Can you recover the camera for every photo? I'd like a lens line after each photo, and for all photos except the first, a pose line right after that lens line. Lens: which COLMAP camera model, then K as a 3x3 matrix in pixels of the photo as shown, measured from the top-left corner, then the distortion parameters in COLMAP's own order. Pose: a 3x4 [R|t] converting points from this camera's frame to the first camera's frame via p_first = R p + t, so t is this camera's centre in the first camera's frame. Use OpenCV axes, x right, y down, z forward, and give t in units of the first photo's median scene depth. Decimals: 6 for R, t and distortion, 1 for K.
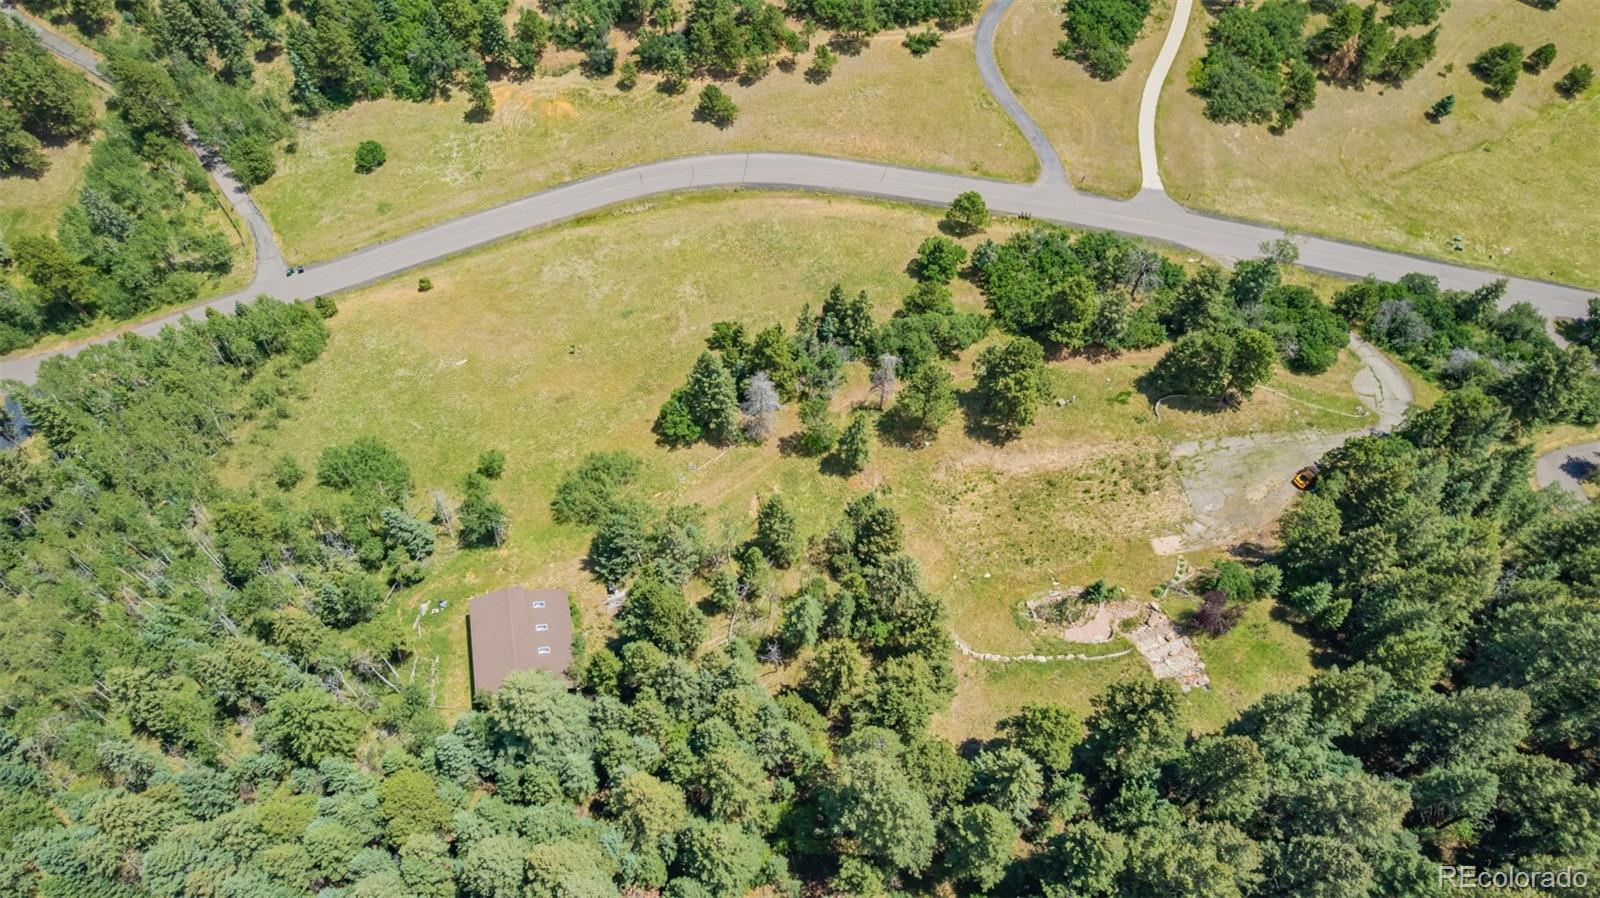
lens RADIAL K [[1042.5, 0, 800.0], [0, 1042.5, 449.0], [0, 0, 1]] dist [-0.075506, 0.076964]
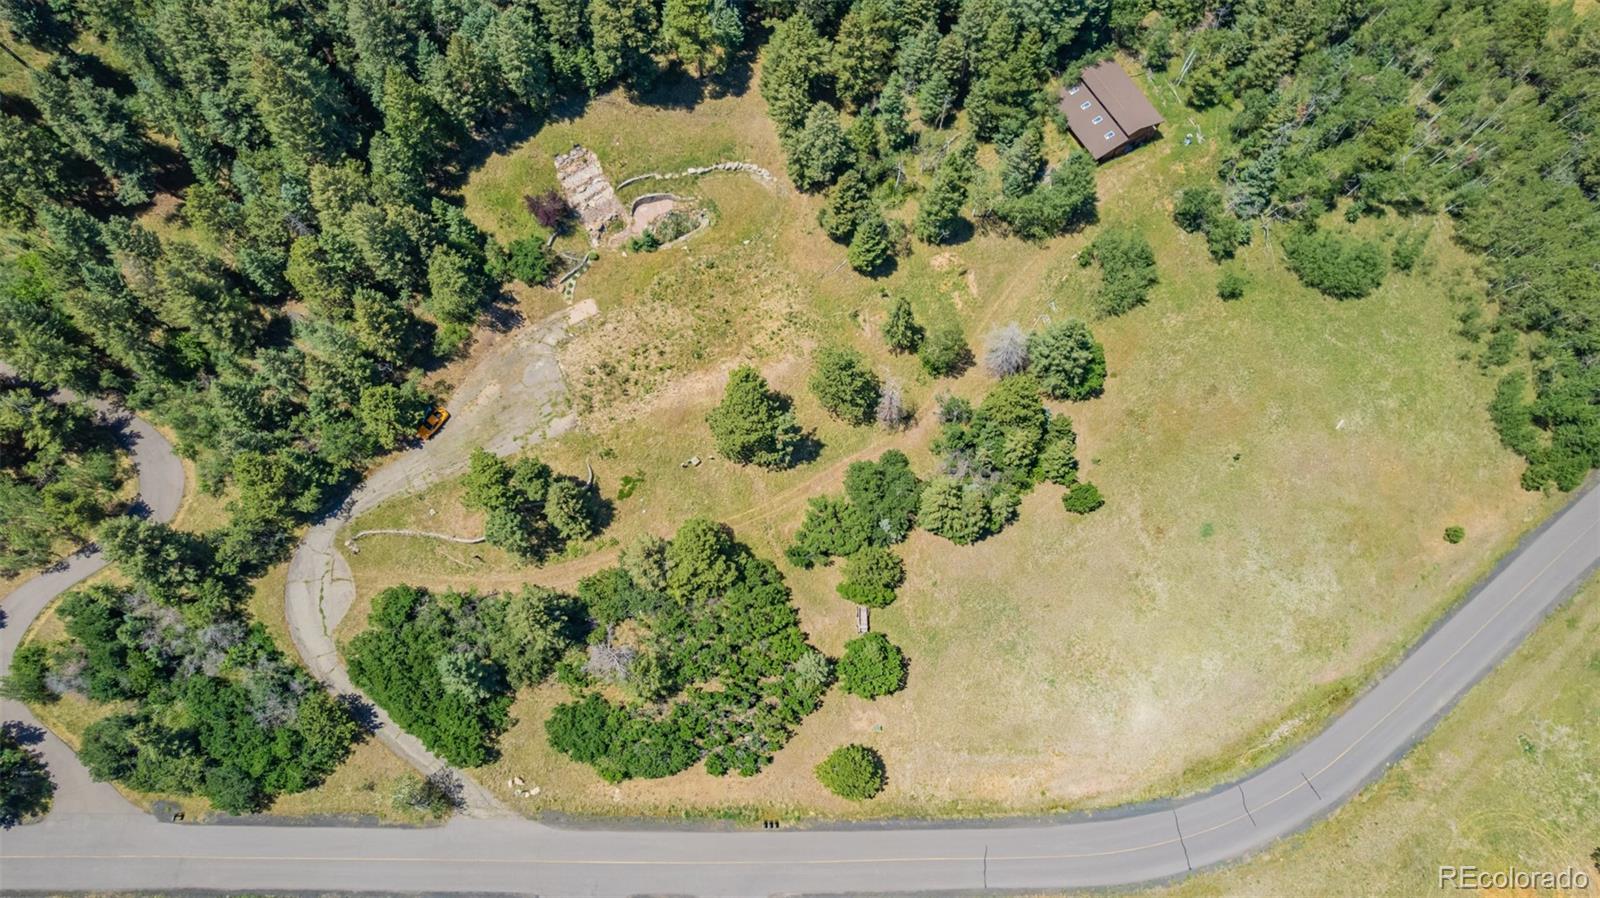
lens RADIAL K [[1042.5, 0, 800.0], [0, 1042.5, 449.0], [0, 0, 1]] dist [-0.075506, 0.076964]
pose [[-0.965525, 0.233131, -0.115803, 0.242245], [-0.229052, -0.549525, 0.803466, -0.714124], [0.123676, 0.802292, 0.583979, 0.429481]]
